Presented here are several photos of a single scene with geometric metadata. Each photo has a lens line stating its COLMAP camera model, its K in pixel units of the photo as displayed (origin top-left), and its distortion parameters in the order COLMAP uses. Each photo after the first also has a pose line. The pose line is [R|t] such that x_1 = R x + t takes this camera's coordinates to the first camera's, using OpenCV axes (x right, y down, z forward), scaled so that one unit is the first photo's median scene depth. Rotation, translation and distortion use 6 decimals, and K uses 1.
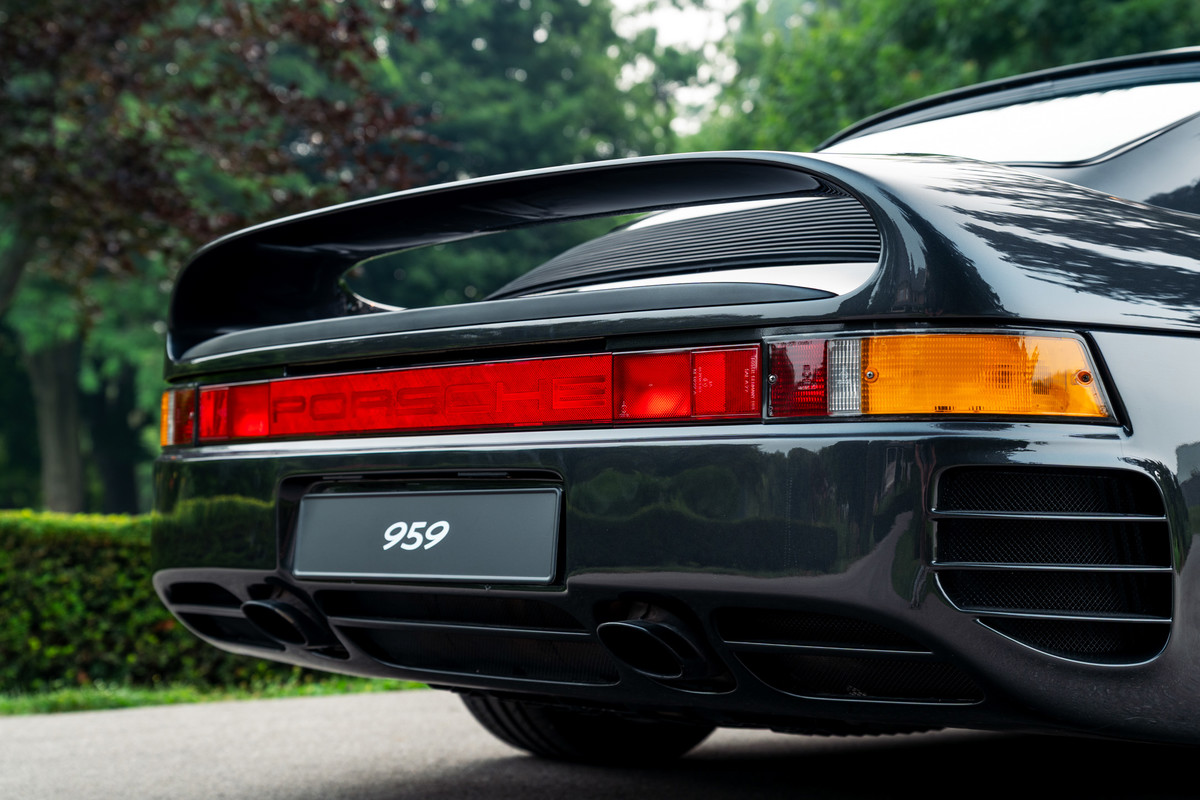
lens RADIAL K [[2025.9, 0, 600.0], [0, 2025.9, 400.0], [0, 0, 1]] dist [-0.028574, 0.067161]
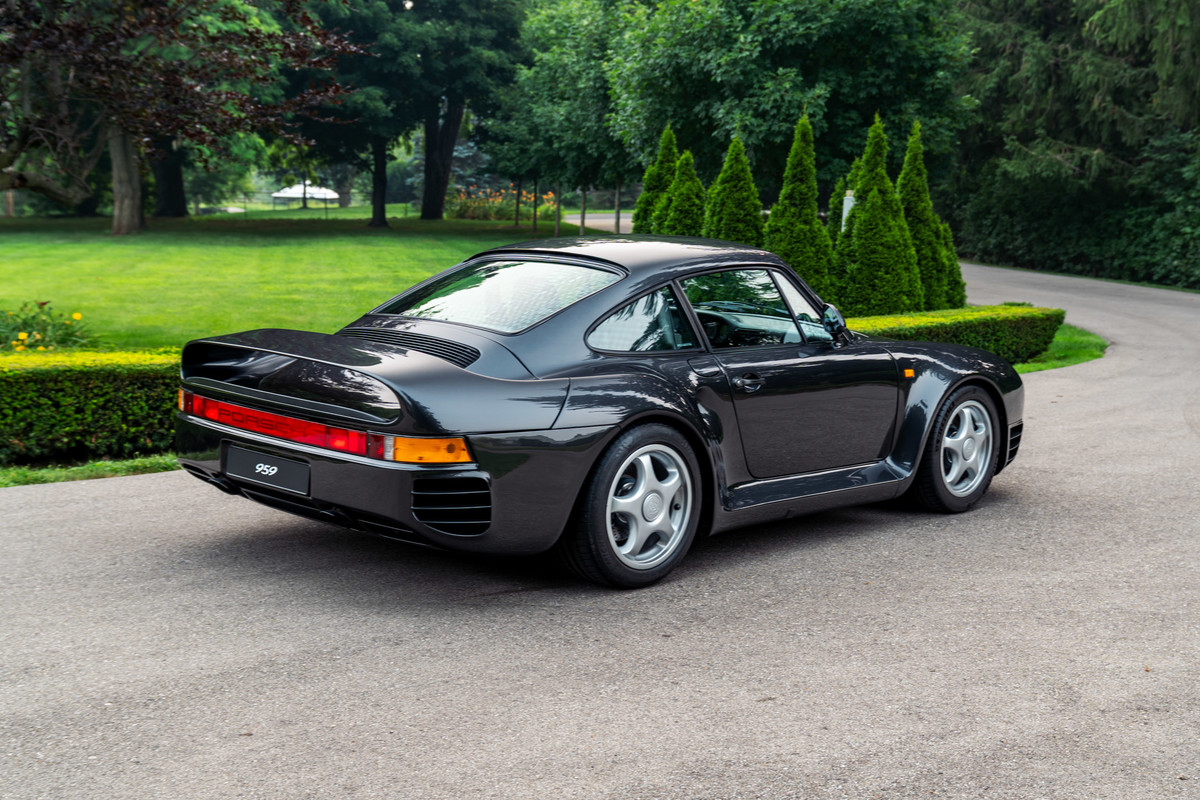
lens RADIAL K [[1377.8, 0, 600.0], [0, 1377.8, 400.0], [0, 0, 1]] dist [-0.001250, -0.003166]
pose [[0.997304, 0.020007, 0.070606, 0.106647], [-0.032359, 0.983425, 0.178404, -0.174146], [-0.065866, -0.180208, 0.981421, -0.414683]]
